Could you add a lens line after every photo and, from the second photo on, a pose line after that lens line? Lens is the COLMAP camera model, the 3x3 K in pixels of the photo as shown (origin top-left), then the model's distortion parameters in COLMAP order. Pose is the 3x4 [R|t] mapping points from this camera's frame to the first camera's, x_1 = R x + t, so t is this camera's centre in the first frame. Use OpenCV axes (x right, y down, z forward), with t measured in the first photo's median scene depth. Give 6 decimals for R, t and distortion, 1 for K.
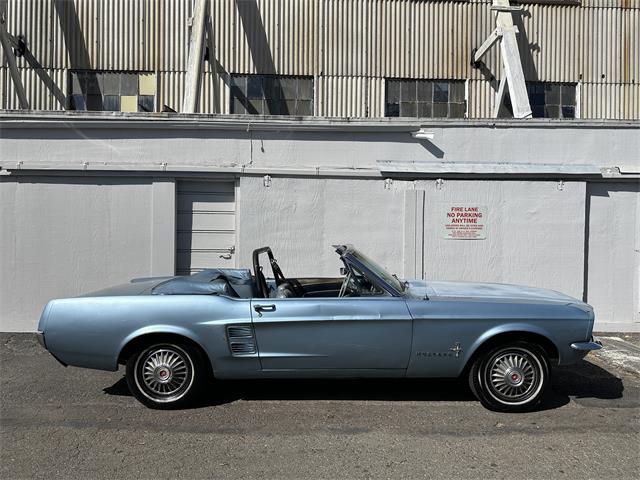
lens RADIAL K [[449.6, 0, 321.2], [0, 449.6, 229.3], [0, 0, 1]] dist [0.059447, -0.069911]
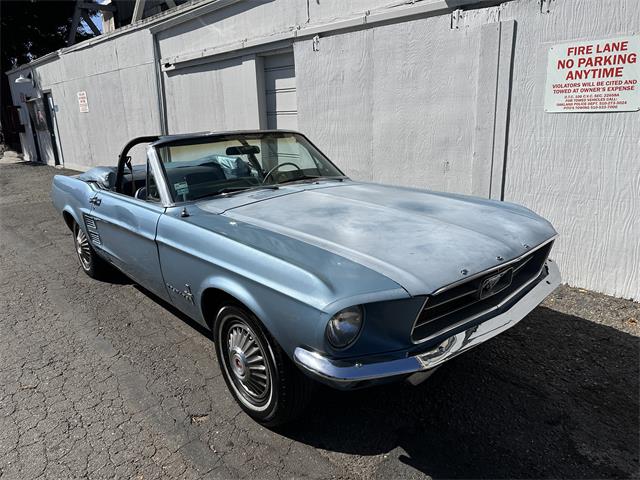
lens RADIAL K [[452.5, 0, 317.2], [0, 452.5, 237.2], [0, 0, 1]] dist [0.032710, -0.048248]
pose [[0.647363, 0.173923, -0.742073, 0.519989], [0.044153, 0.963424, 0.264319, 0.008722], [0.760902, -0.203875, 0.616006, 0.431851]]
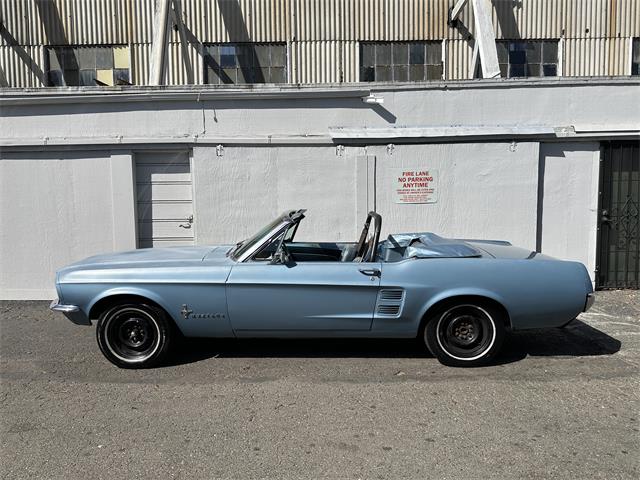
lens RADIAL K [[449.6, 0, 318.6], [0, 449.6, 234.8], [0, 0, 1]] dist [0.059447, -0.069911]
pose [[0.998862, -0.021747, -0.042453, 0.139699], [0.024998, 0.996670, 0.077619, 0.008589], [0.040624, -0.078592, 0.996079, -0.026506]]
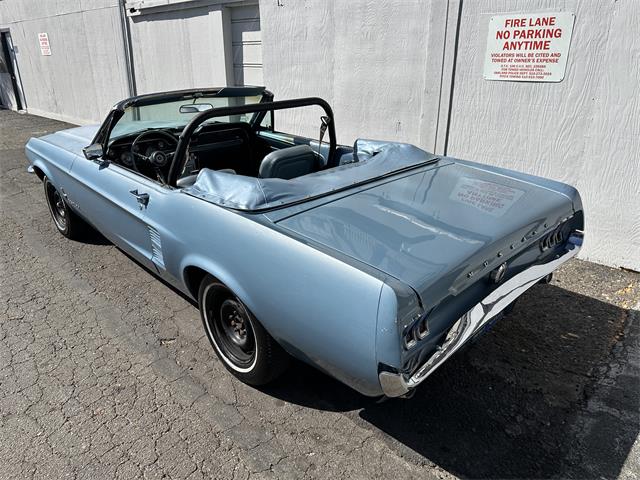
lens RADIAL K [[452.5, 0, 318.6], [0, 452.5, 242.6], [0, 0, 1]] dist [0.032710, -0.048248]
pose [[0.685204, 0.265945, -0.678063, 0.580190], [0.012368, 0.926573, 0.375912, -0.007777], [0.728246, -0.265963, 0.631602, 0.411102]]
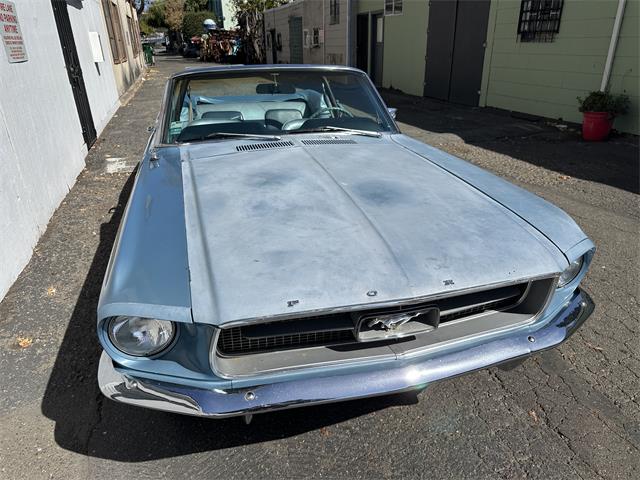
lens RADIAL K [[452.5, 0, 320.4], [0, 452.5, 240.5], [0, 0, 1]] dist [0.032710, -0.048248]
pose [[0.265929, 0.379636, -0.886092, 0.539179], [0.010555, 0.917987, 0.396469, 0.004944], [0.963935, -0.114785, 0.240112, 0.630541]]
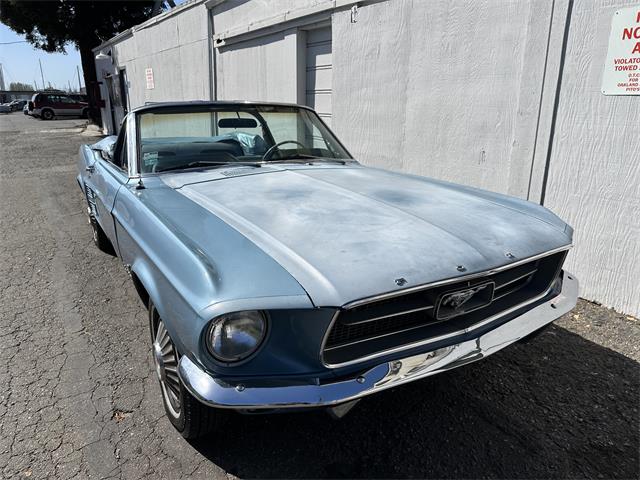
lens RADIAL K [[452.5, 0, 317.7], [0, 452.5, 239.5], [0, 0, 1]] dist [0.032710, -0.048248]
pose [[0.507906, 0.243935, -0.826152, 0.522918], [0.004809, 0.958249, 0.285895, 0.028117], [0.861399, -0.149181, 0.485528, 0.534599]]
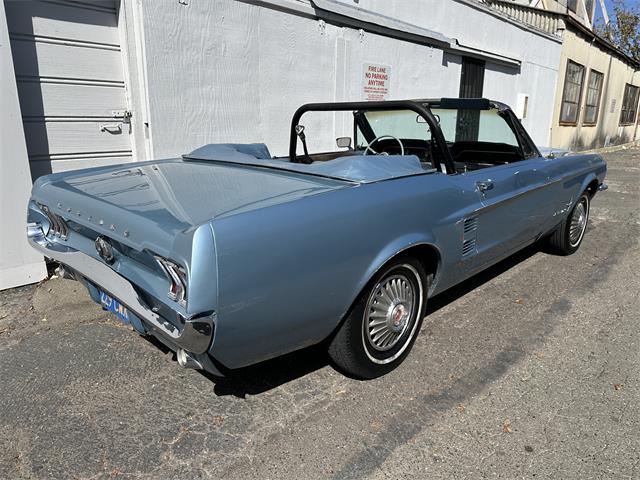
lens RADIAL K [[452.5, 0, 320.2], [0, 452.5, 240.4], [0, 0, 1]] dist [0.032710, -0.048248]
pose [[0.699847, -0.190130, 0.688523, -0.454188], [0.001061, 0.964199, 0.265177, 0.044315], [-0.714292, -0.184853, 0.674994, 0.405265]]
